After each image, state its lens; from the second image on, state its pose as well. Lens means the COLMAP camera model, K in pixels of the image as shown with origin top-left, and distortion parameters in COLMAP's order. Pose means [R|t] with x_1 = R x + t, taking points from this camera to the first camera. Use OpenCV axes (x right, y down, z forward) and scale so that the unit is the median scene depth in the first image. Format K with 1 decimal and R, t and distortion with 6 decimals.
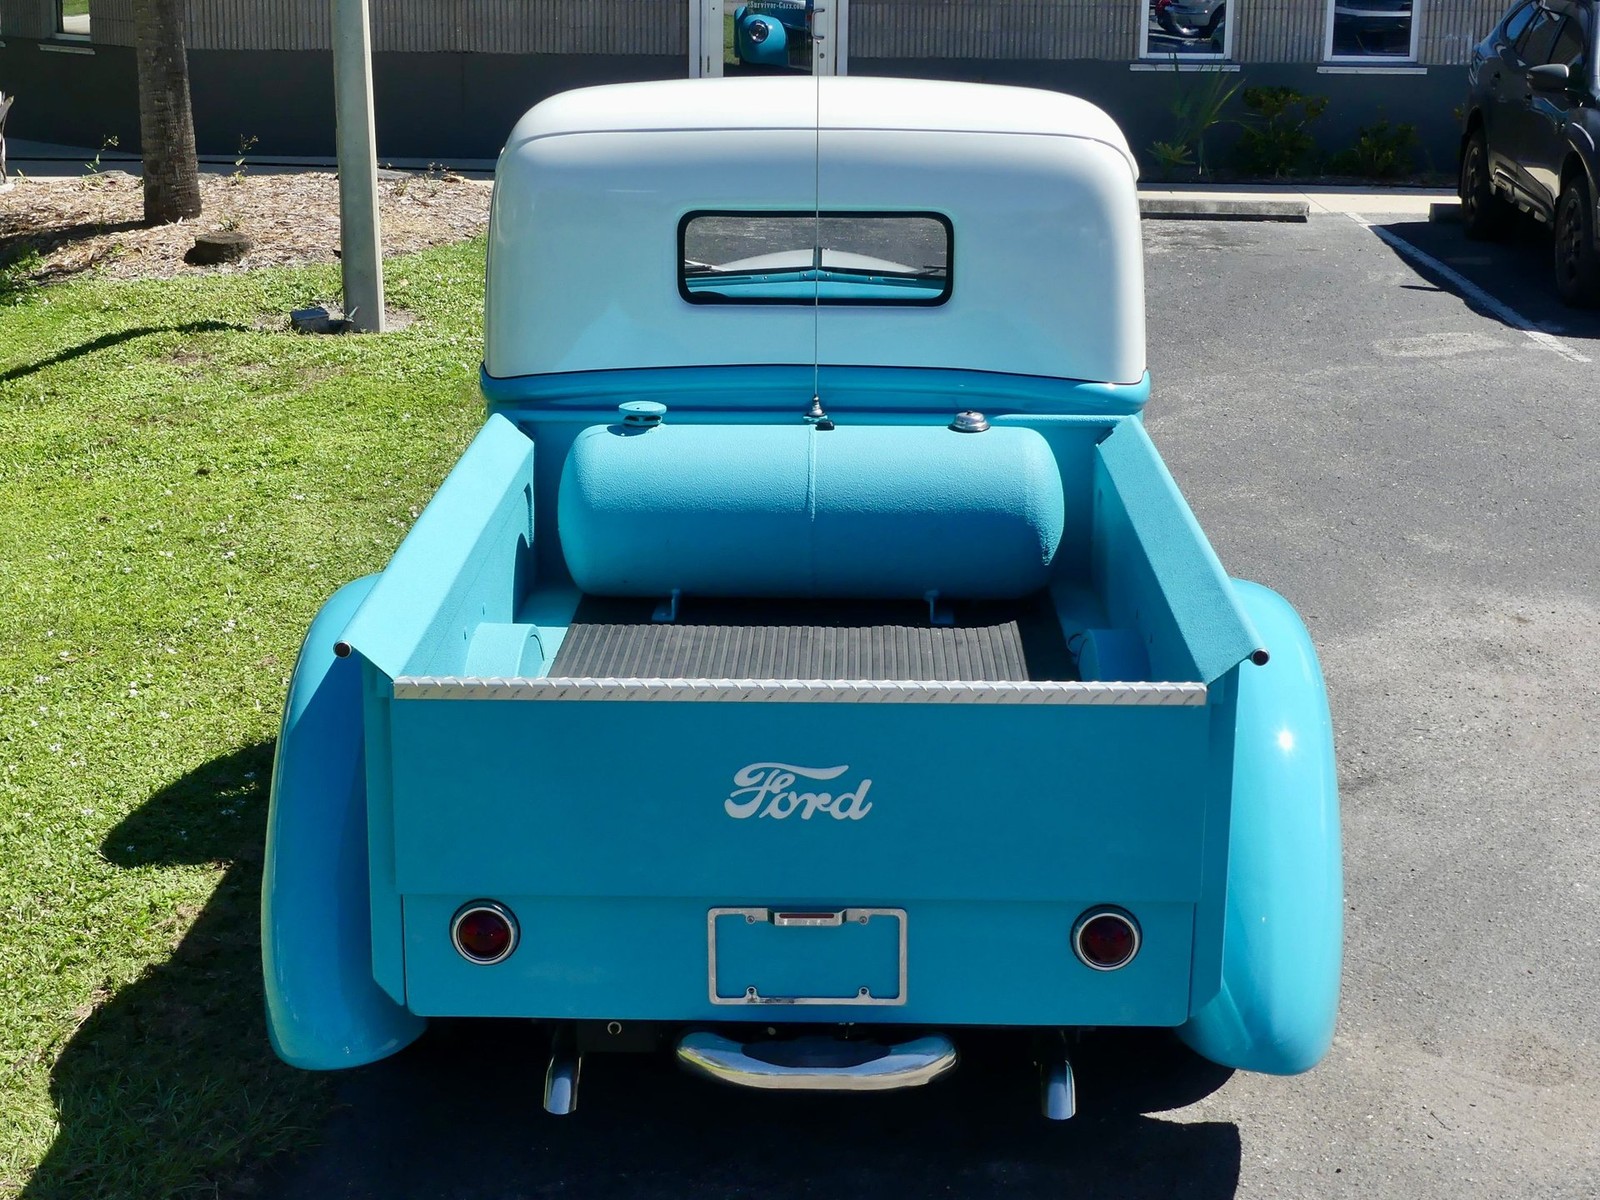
lens RADIAL K [[2707.0, 0, 820.5], [0, 2707.0, 630.4], [0, 0, 1]] dist [-0.000250, -0.010420]
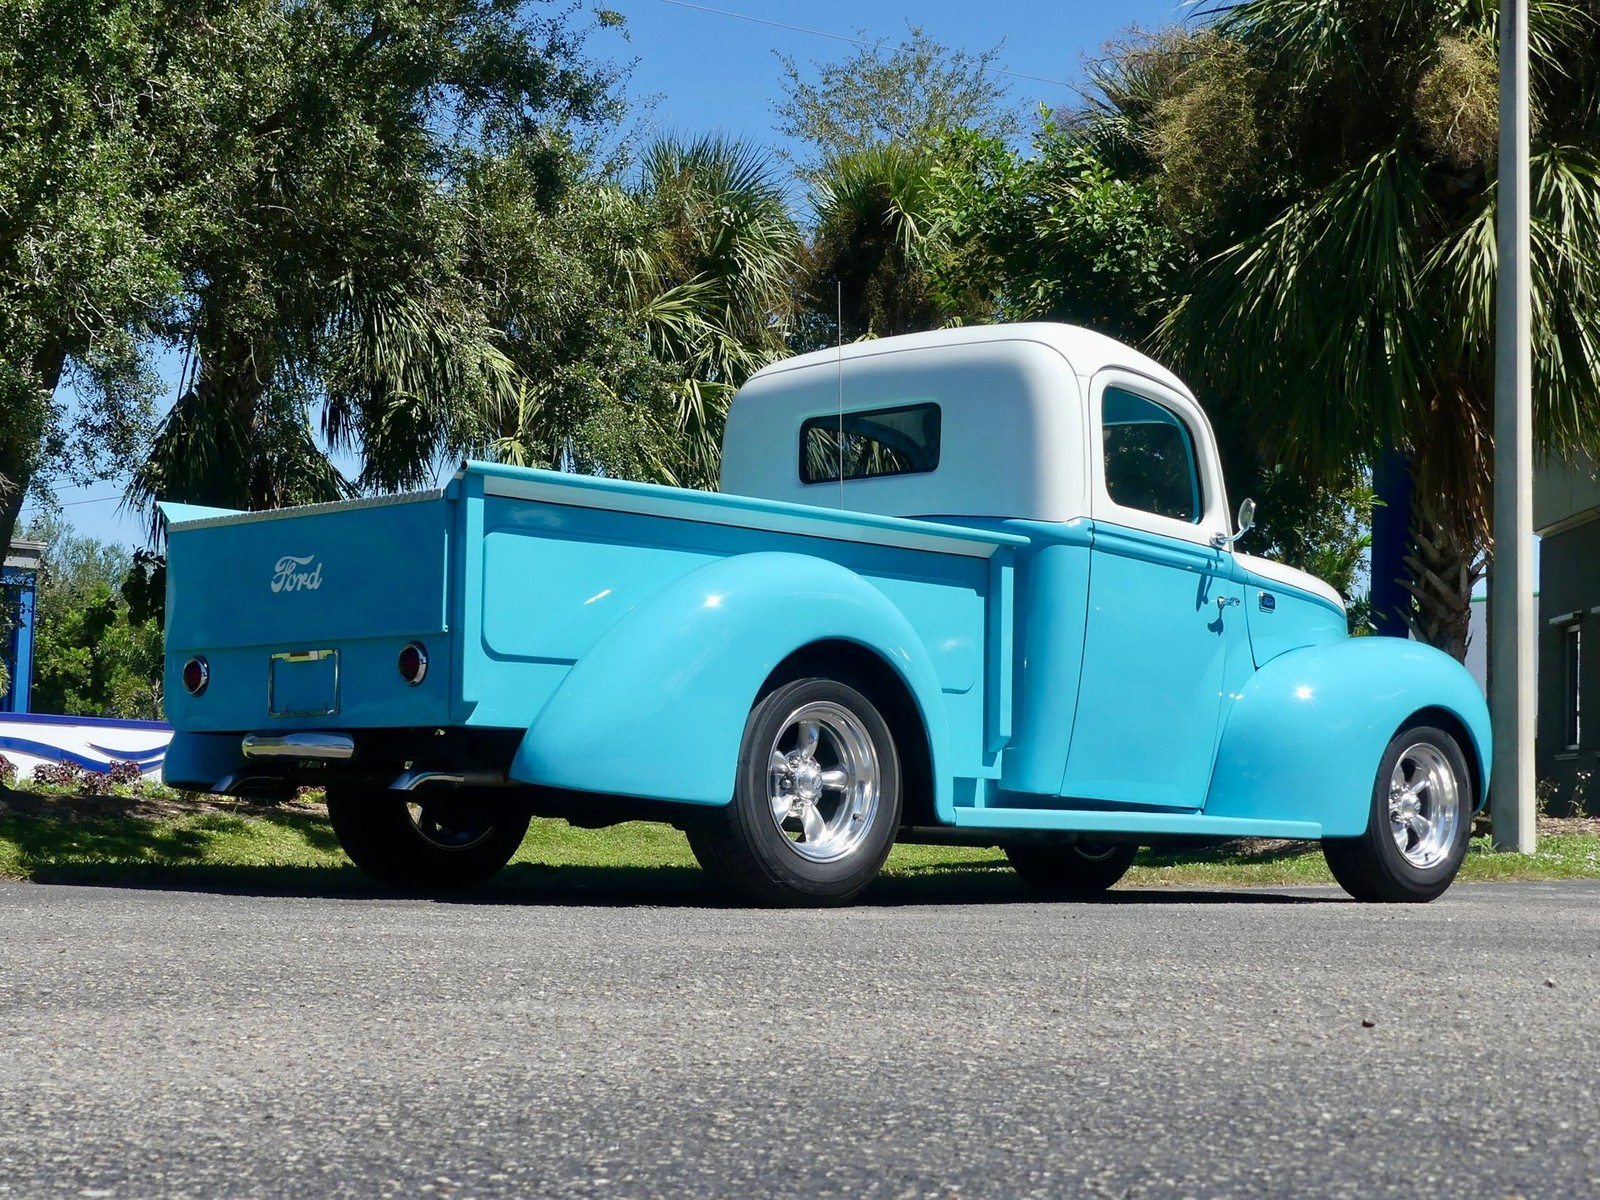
lens RADIAL K [[2800.4, 0, 804.9], [0, 2800.4, 570.8], [0, 0, 1]] dist [-0.026782, -0.015434]
pose [[0.706749, -0.056347, -0.705217, 1.027239], [-0.199478, 0.940506, -0.275058, 0.338009], [0.678759, 0.335073, 0.653462, 0.066269]]
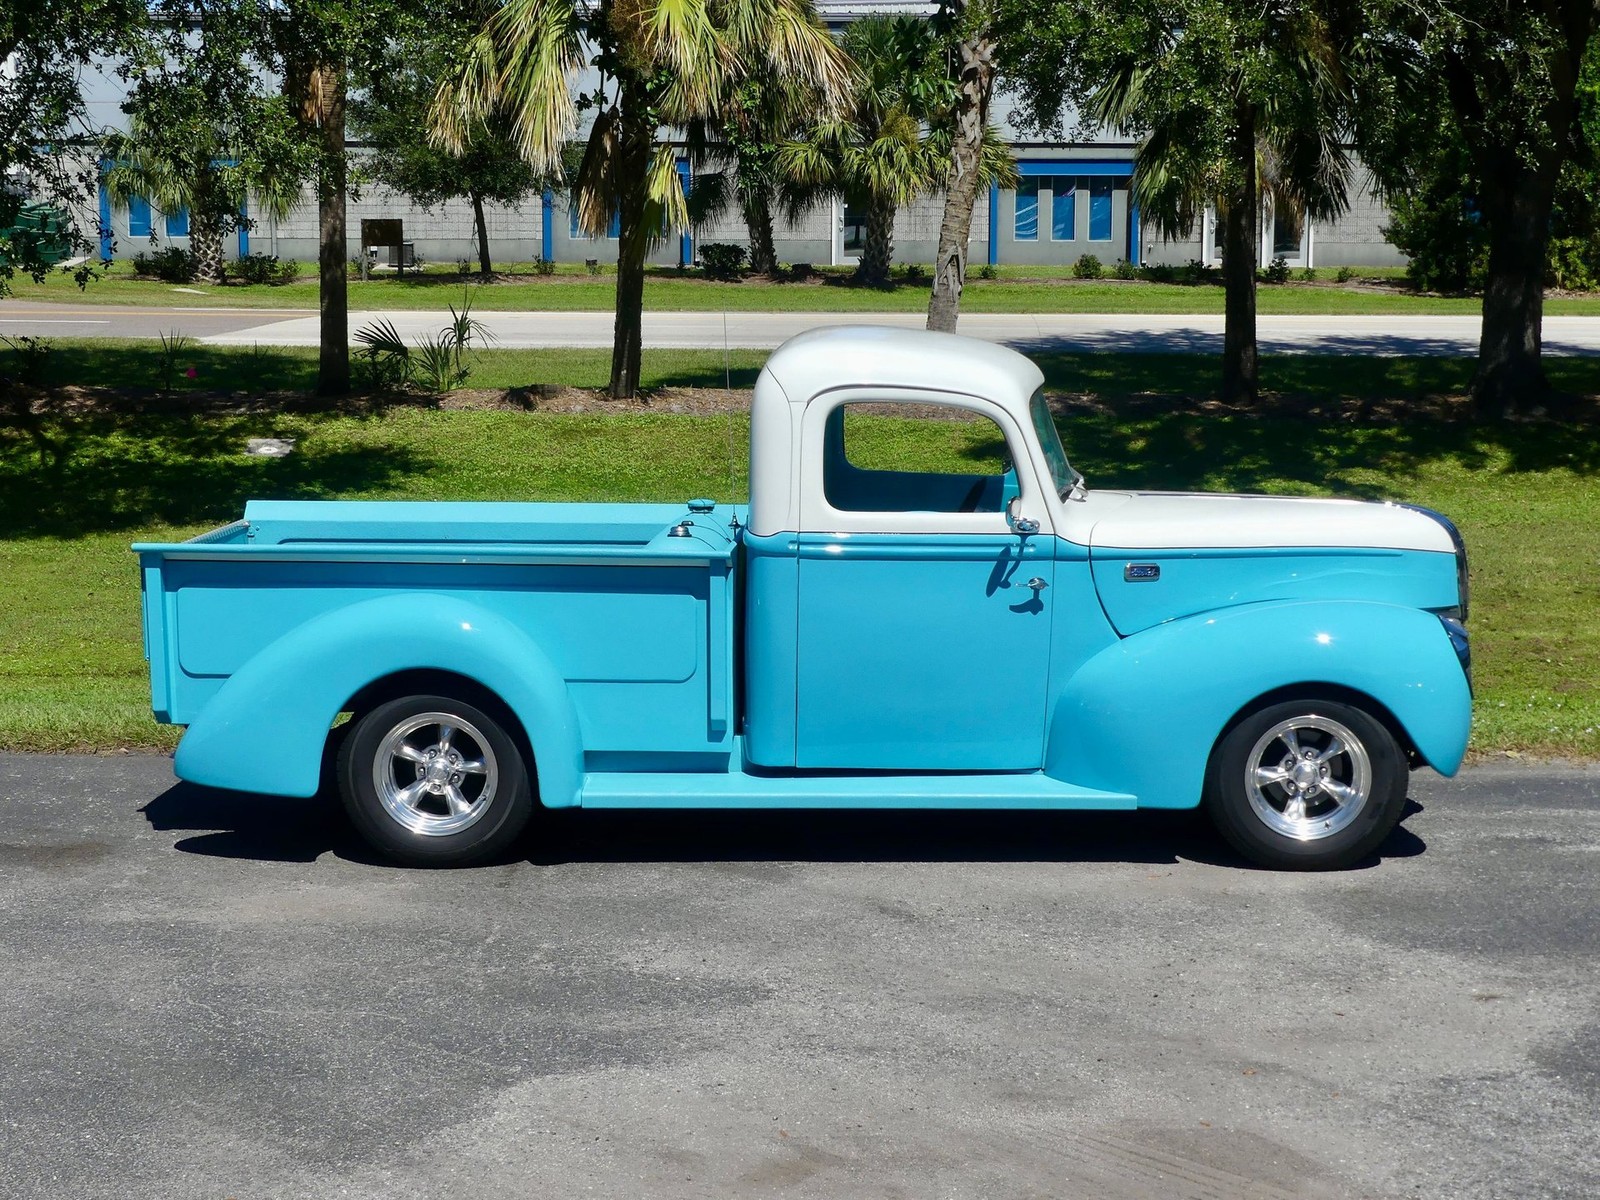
lens RADIAL K [[2628.7, 0, 823.0], [0, 2628.7, 620.8], [0, 0, 1]] dist [-0.000524, -0.023150]
pose [[-0.033965, 0.141544, -0.989349, 1.615150], [-0.257816, 0.955175, 0.145506, -0.277467], [0.965597, 0.260012, 0.004050, 1.101674]]
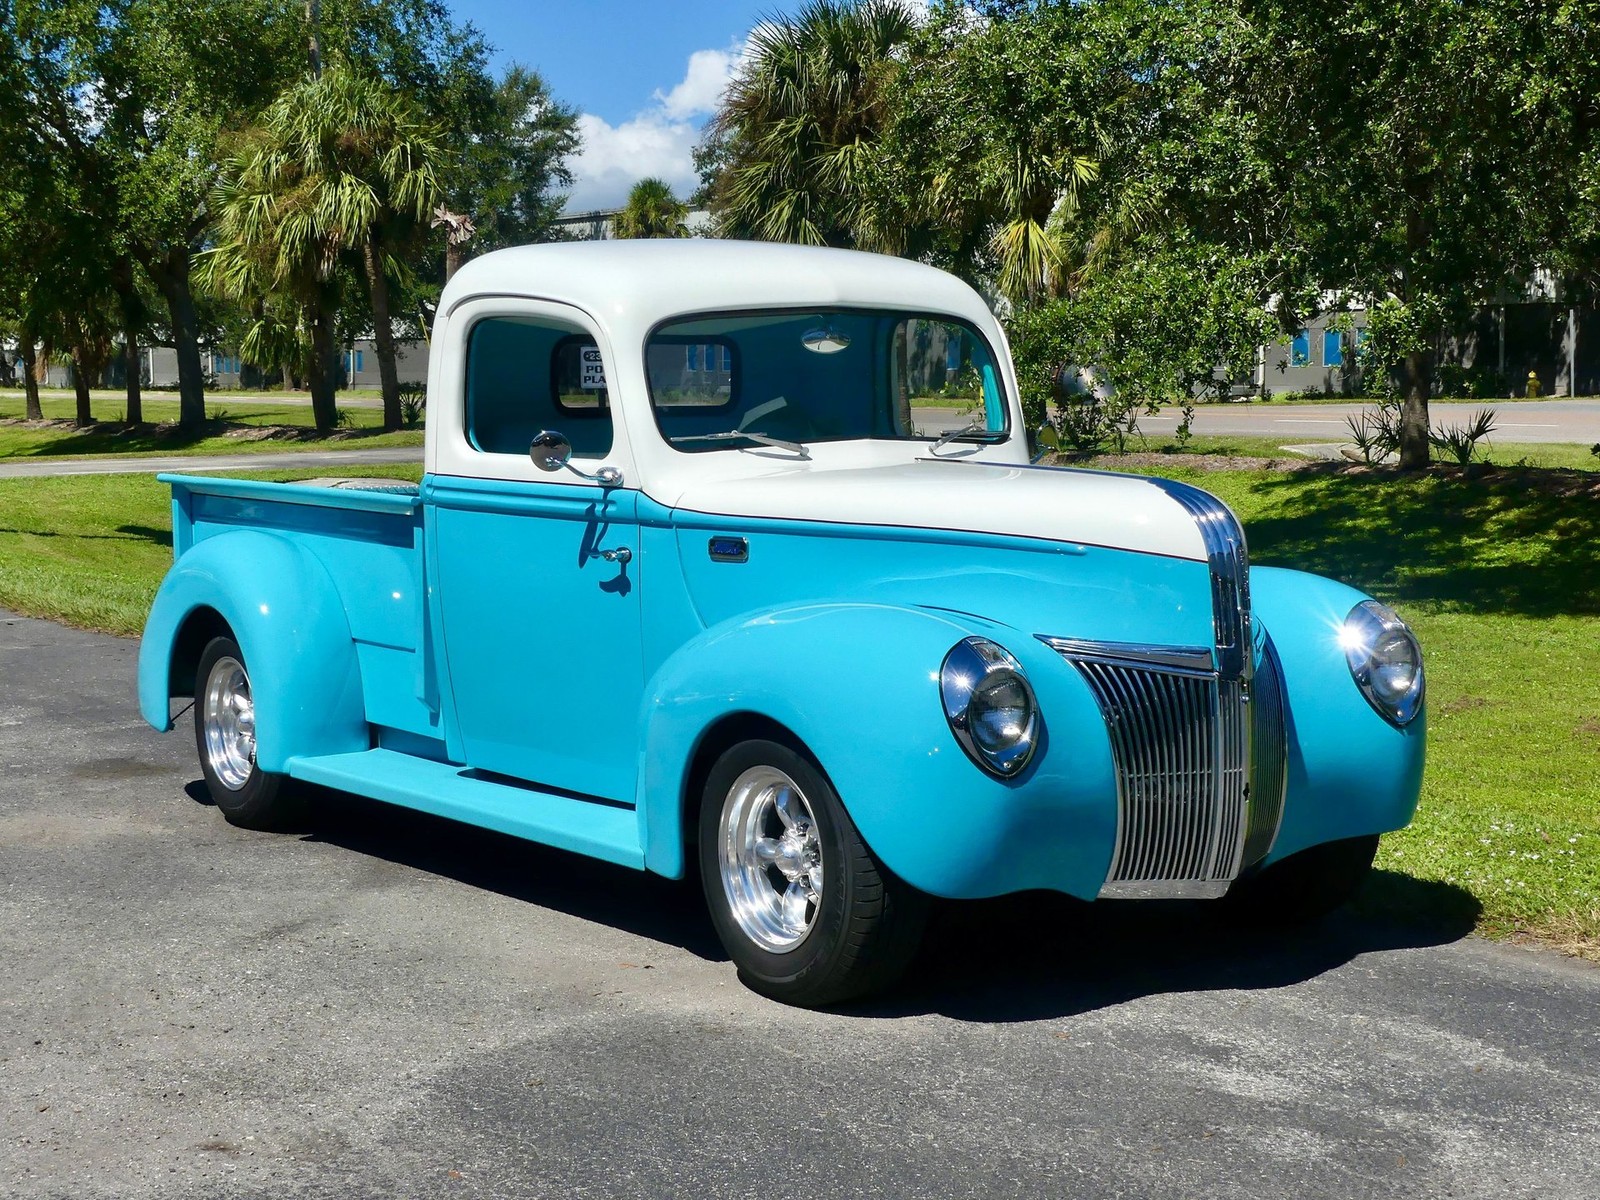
lens RADIAL K [[2557.9, 0, 795.5], [0, 2557.9, 613.8], [0, 0, 1]] dist [0.002690, -0.029621]
pose [[-0.813856, 0.048243, -0.579060, 0.691437], [-0.150635, 0.944962, 0.290441, -0.416768], [0.561201, 0.323604, -0.761796, 2.110077]]
